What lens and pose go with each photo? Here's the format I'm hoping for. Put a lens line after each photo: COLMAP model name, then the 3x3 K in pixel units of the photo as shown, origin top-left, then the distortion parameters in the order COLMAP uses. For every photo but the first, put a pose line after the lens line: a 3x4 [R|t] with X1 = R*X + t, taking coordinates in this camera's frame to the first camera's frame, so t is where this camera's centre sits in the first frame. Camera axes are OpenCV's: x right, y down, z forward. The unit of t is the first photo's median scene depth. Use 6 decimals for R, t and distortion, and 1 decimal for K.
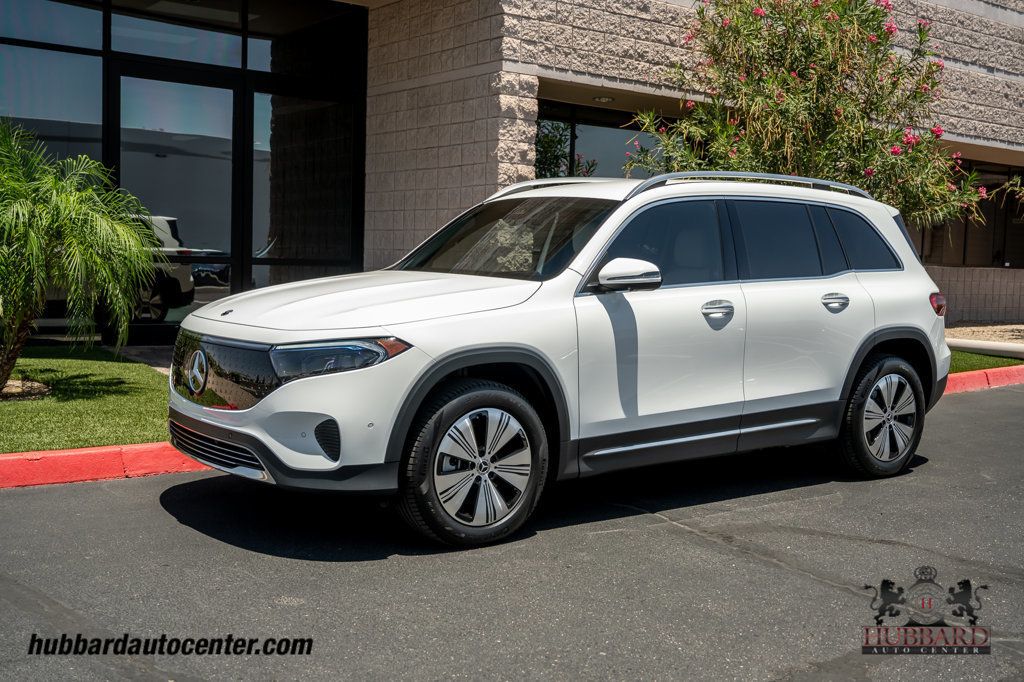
lens RADIAL K [[1092.1, 0, 506.5], [0, 1092.1, 352.3], [0, 0, 1]] dist [0.008945, 0.000000]
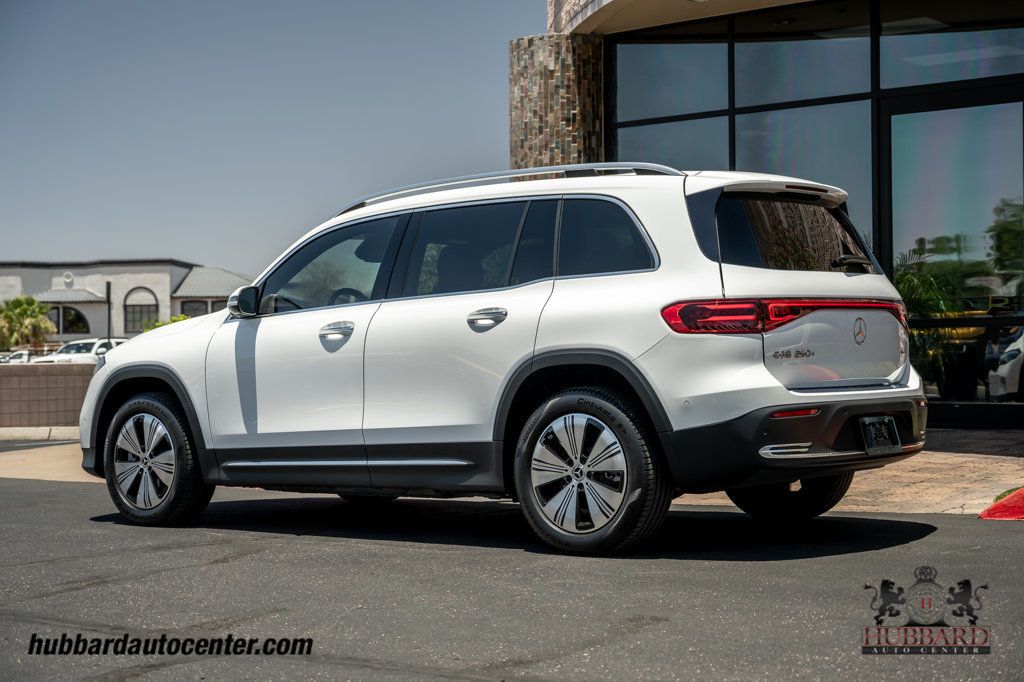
lens RADIAL K [[1677.9, 0, 547.7], [0, 1677.9, 332.8], [0, 0, 1]] dist [0.035733, 0.000000]
pose [[0.266297, -0.047895, -0.962700, 1.618148], [-0.063646, 0.995711, -0.067143, 0.048472], [0.961787, 0.079152, 0.262107, 0.767463]]
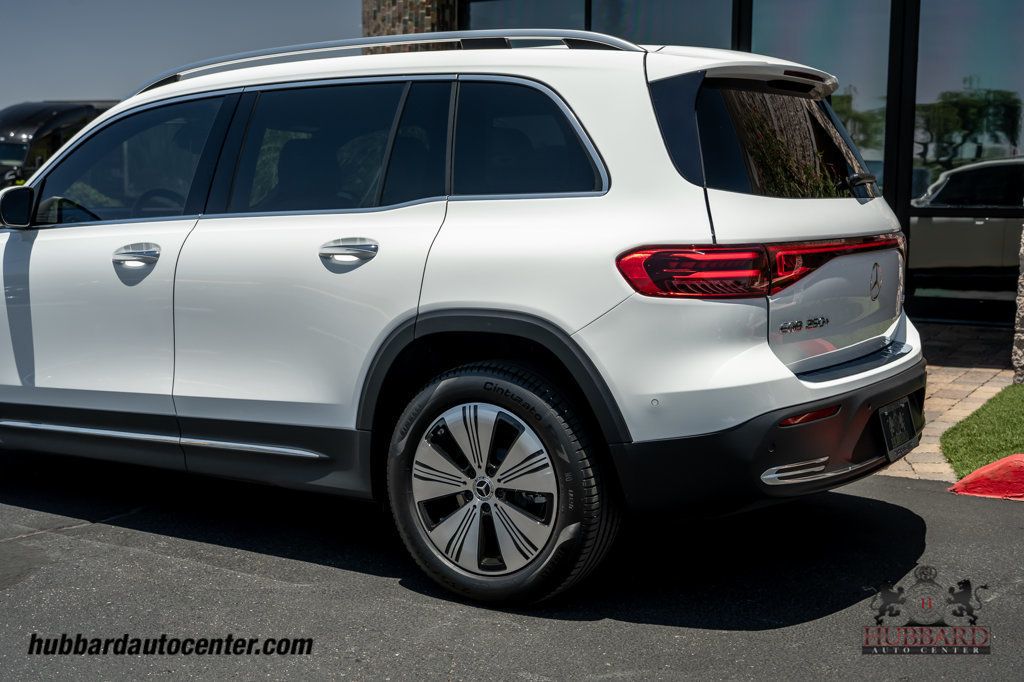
lens RADIAL K [[1284.4, 0, 526.8], [0, 1284.4, 348.1], [0, 0, 1]] dist [-0.009078, 0.000000]
pose [[0.372409, 0.082155, -0.924425, 1.016051], [-0.076123, 0.995422, 0.057798, -0.045710], [0.924941, 0.048846, 0.376958, 0.896967]]
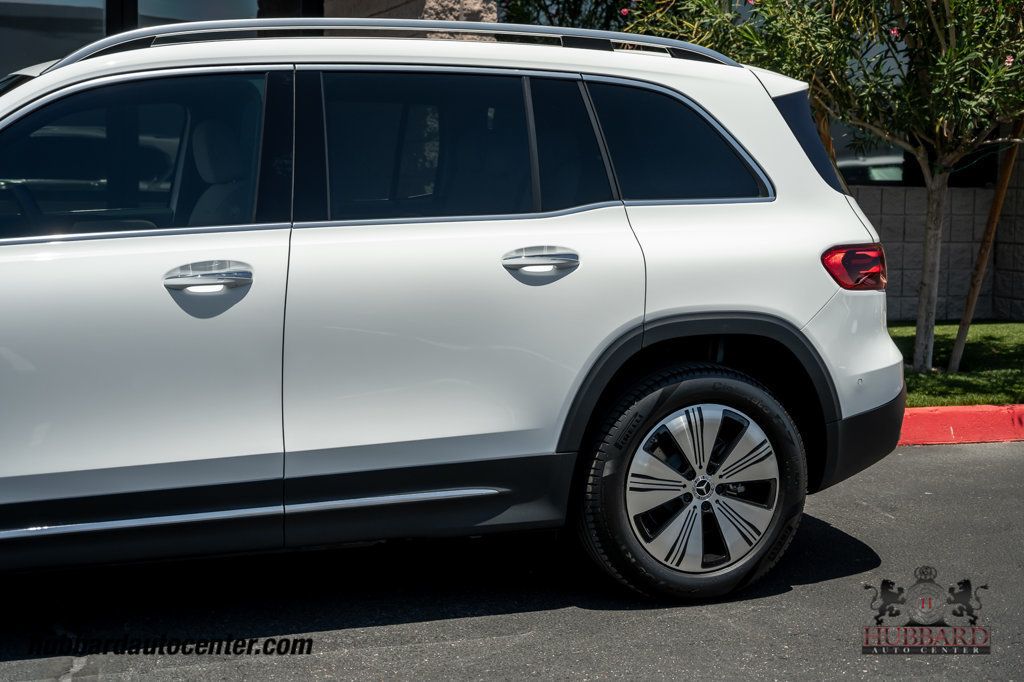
lens RADIAL K [[1559.0, 0, 507.3], [0, 1559.0, 347.0], [0, 0, 1]] dist [-0.003498, 0.000000]
pose [[0.959501, 0.015636, -0.281271, 0.528014], [-0.012035, 0.999822, 0.014526, -0.018275], [0.281449, -0.010552, 0.959518, 0.307877]]
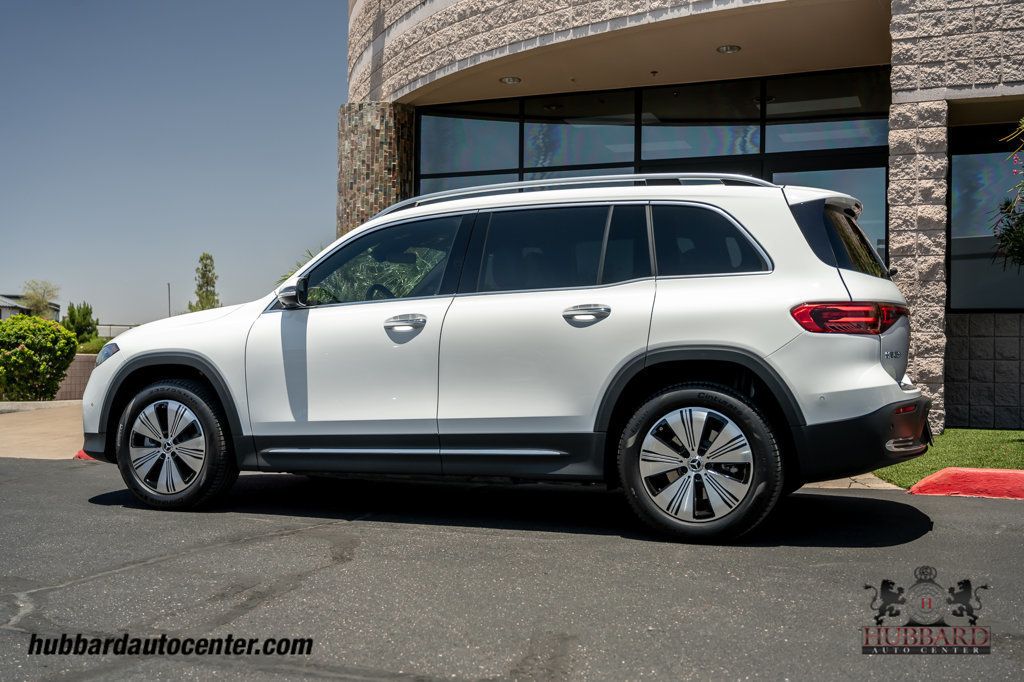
lens RADIAL K [[1092.1, 0, 523.4], [0, 1092.1, 340.6], [0, 0, 1]] dist [0.008945, 0.000000]
pose [[0.533326, -0.039296, -0.844996, 1.056786], [-0.065956, 0.993948, -0.087852, 0.055055], [0.843334, 0.102587, 0.527507, 0.551345]]
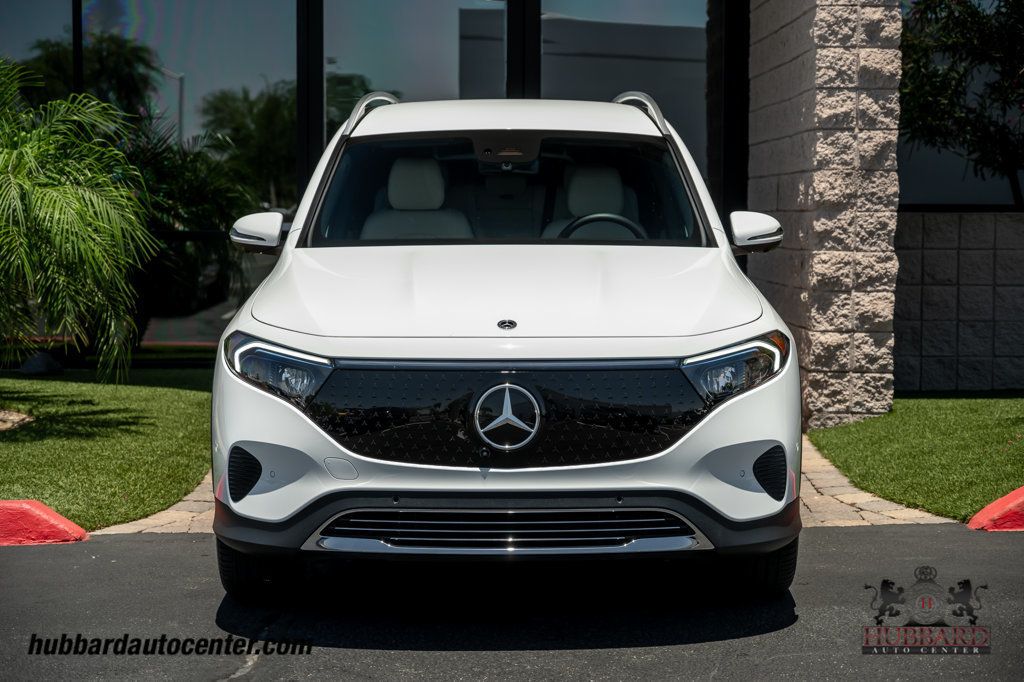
lens RADIAL K [[1989.8, 0, 515.6], [0, 1989.8, 337.3], [0, 0, 1]] dist [0.034829, 0.000000]
pose [[0.812069, 0.010636, -0.583465, 0.830278], [-0.029775, 0.999287, -0.023224, -0.004692], [0.582801, 0.036232, 0.811806, 0.209309]]
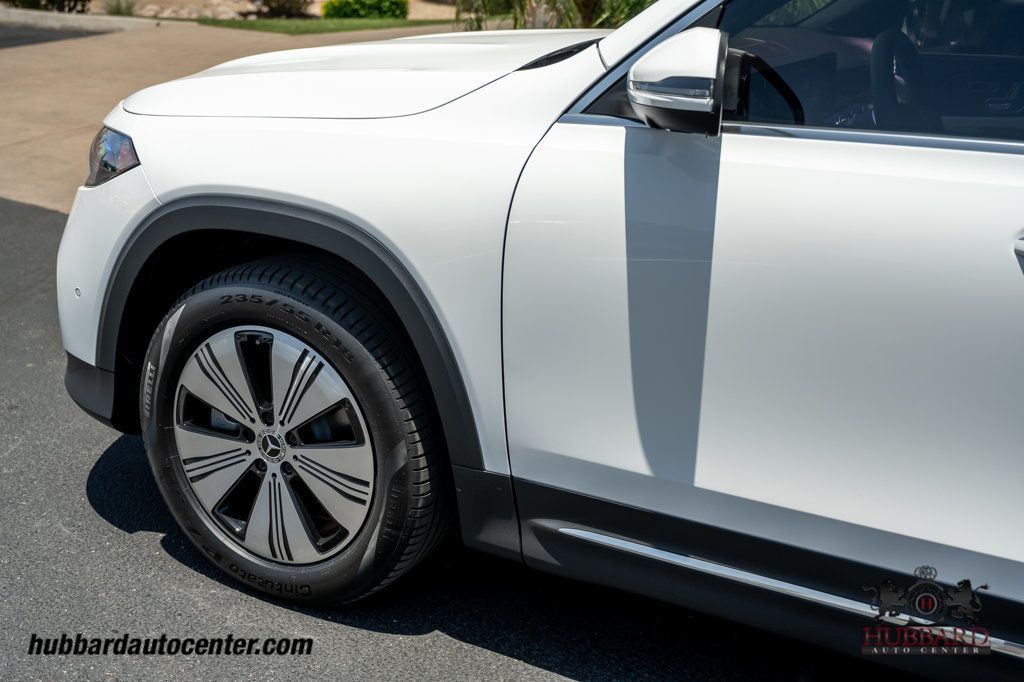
lens RADIAL K [[1284.4, 0, 507.3], [0, 1284.4, 334.4], [0, 0, 1]] dist [-0.009078, 0.000000]
pose [[0.440643, 0.284672, -0.851349, 0.401924], [-0.132261, 0.958624, 0.252086, -0.079491], [0.887886, 0.001520, 0.460062, 0.690405]]
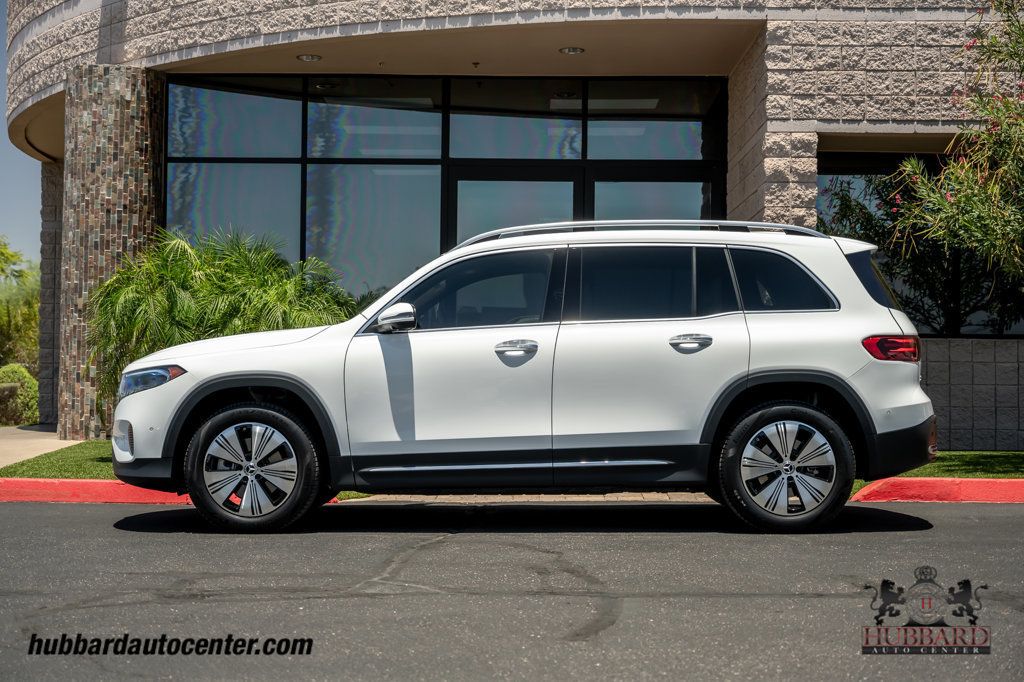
lens RADIAL K [[1538.4, 0, 534.7], [0, 1538.4, 342.1], [0, 0, 1]] dist [0.015430, 0.000000]
pose [[0.804014, -0.041160, -0.593184, 1.078144], [-0.035311, 0.992536, -0.116731, 0.128087], [0.593560, 0.114799, 0.796560, -0.196526]]
